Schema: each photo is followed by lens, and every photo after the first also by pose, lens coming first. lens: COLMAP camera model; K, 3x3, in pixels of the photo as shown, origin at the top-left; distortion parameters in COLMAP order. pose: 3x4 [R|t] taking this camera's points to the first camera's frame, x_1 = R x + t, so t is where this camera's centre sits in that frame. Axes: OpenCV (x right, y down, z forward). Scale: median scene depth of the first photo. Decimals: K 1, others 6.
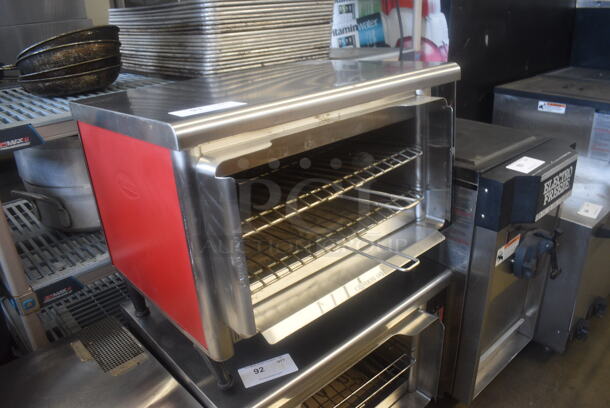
lens RADIAL K [[472.4, 0, 305.0], [0, 472.4, 204.0], [0, 0, 1]] dist [-0.094314, 0.007475]
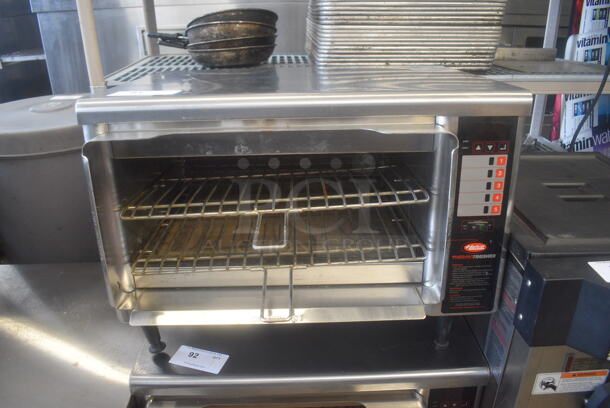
lens RADIAL K [[472.4, 0, 305.0], [0, 472.4, 204.0], [0, 0, 1]] dist [-0.094314, 0.007475]
pose [[0.755055, 0.293915, -0.586093, 0.434806], [-0.281705, 0.952609, 0.114799, -0.107465], [0.592059, 0.078425, 0.802070, 0.223012]]
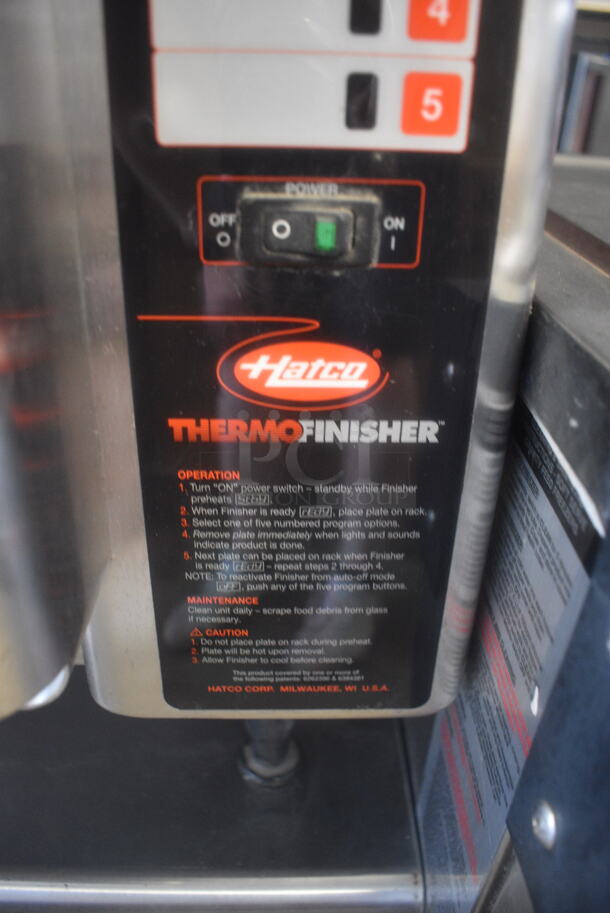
lens RADIAL K [[707.1, 0, 284.7], [0, 707.1, 457.1], [0, 0, 1]] dist [-0.094314, 0.007475]
pose [[0.756040, 0.382795, -0.530916, 0.341536], [-0.320190, 0.923766, 0.210083, -0.057608], [0.570861, 0.011164, 0.820971, 0.741429]]
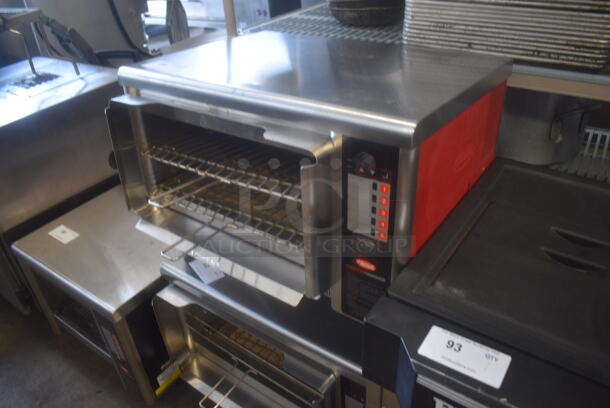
lens RADIAL K [[472.4, 0, 305.0], [0, 472.4, 204.0], [0, 0, 1]] dist [-0.094314, 0.007475]
pose [[0.200954, 0.544491, -0.814338, 0.712438], [-0.345544, 0.817261, 0.461176, -0.375525], [0.916634, 0.188714, 0.352377, 0.556574]]
